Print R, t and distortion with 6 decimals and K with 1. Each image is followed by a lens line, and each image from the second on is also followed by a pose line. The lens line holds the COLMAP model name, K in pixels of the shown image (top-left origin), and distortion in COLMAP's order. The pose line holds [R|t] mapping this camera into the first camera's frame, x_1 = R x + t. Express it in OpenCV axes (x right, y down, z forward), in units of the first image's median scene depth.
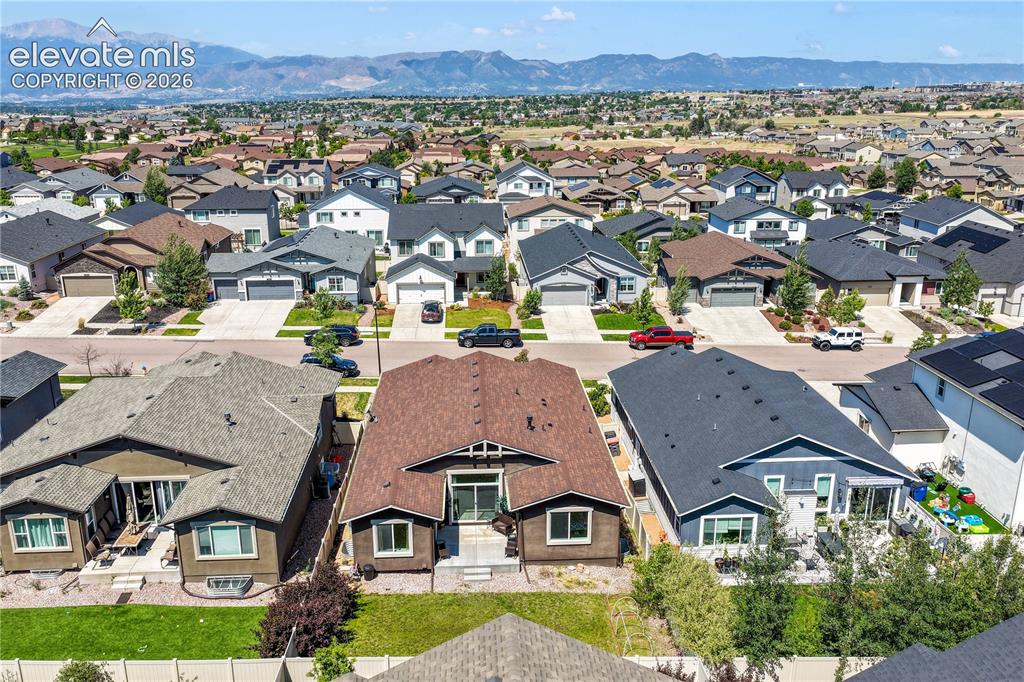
lens RADIAL K [[845.3, 0, 512.0], [0, 845.3, 341.0], [0, 0, 1]] dist [-0.005075, 0.022239]
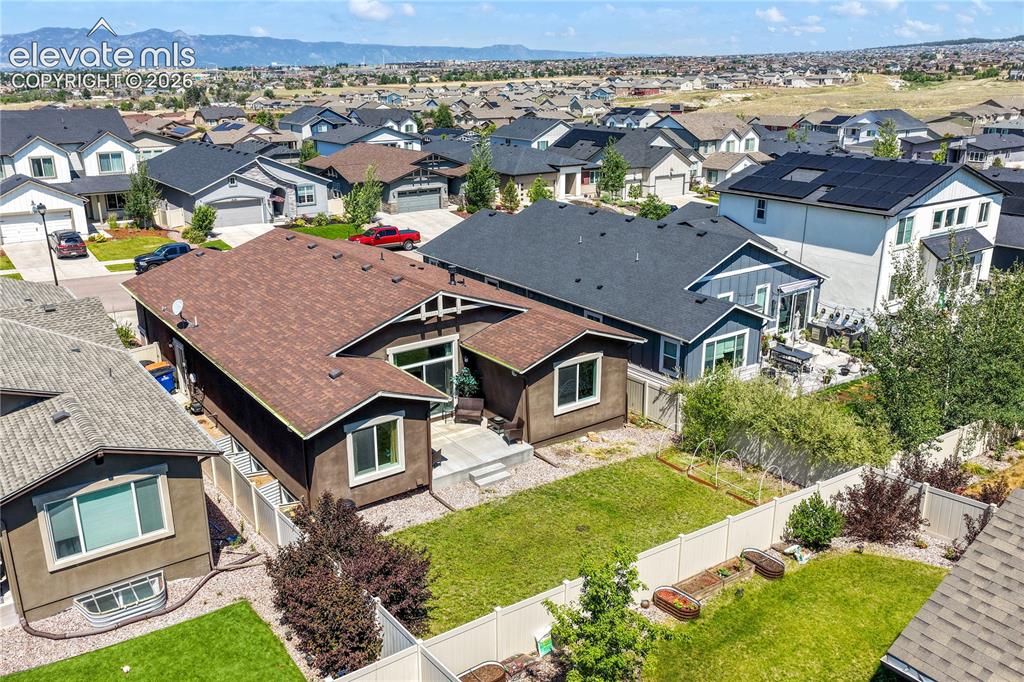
lens RADIAL K [[845.3, 0, 512.0], [0, 845.3, 341.0], [0, 0, 1]] dist [-0.005075, 0.022239]
pose [[0.838406, -0.164379, 0.519668, -0.296629], [0.152417, 0.986109, 0.066020, 0.101968], [-0.523302, 0.023855, 0.851813, 0.324471]]
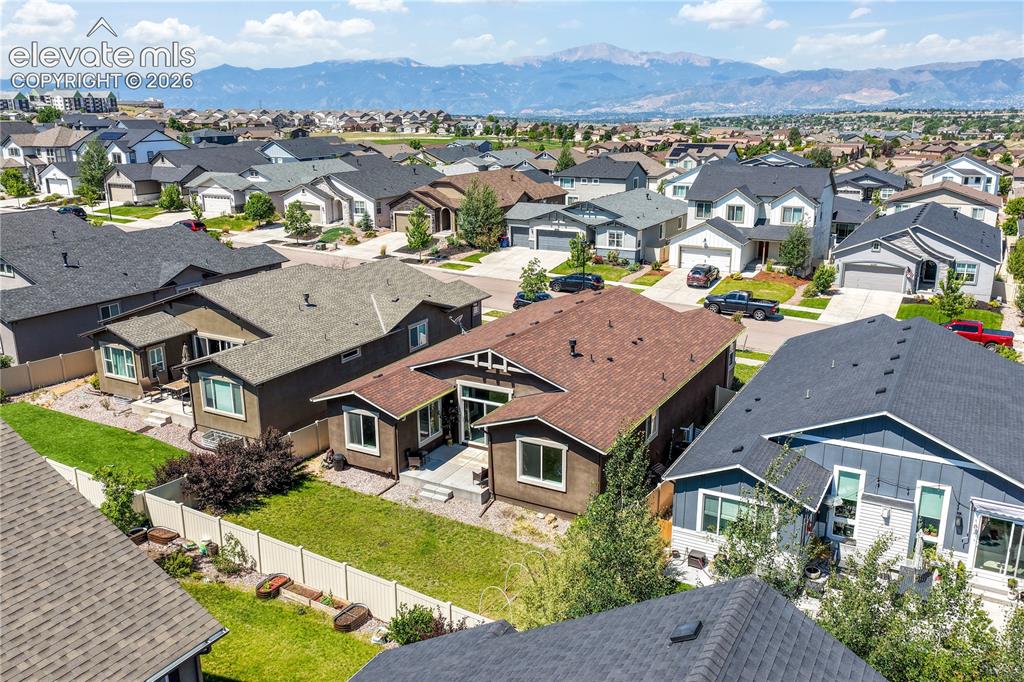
lens RADIAL K [[845.3, 0, 512.0], [0, 845.3, 341.0], [0, 0, 1]] dist [-0.005075, 0.022239]
pose [[0.846287, 0.142103, -0.513425, 0.364539], [-0.149718, 0.988366, 0.026773, 0.069948], [0.511256, 0.054211, 0.857717, 0.231211]]
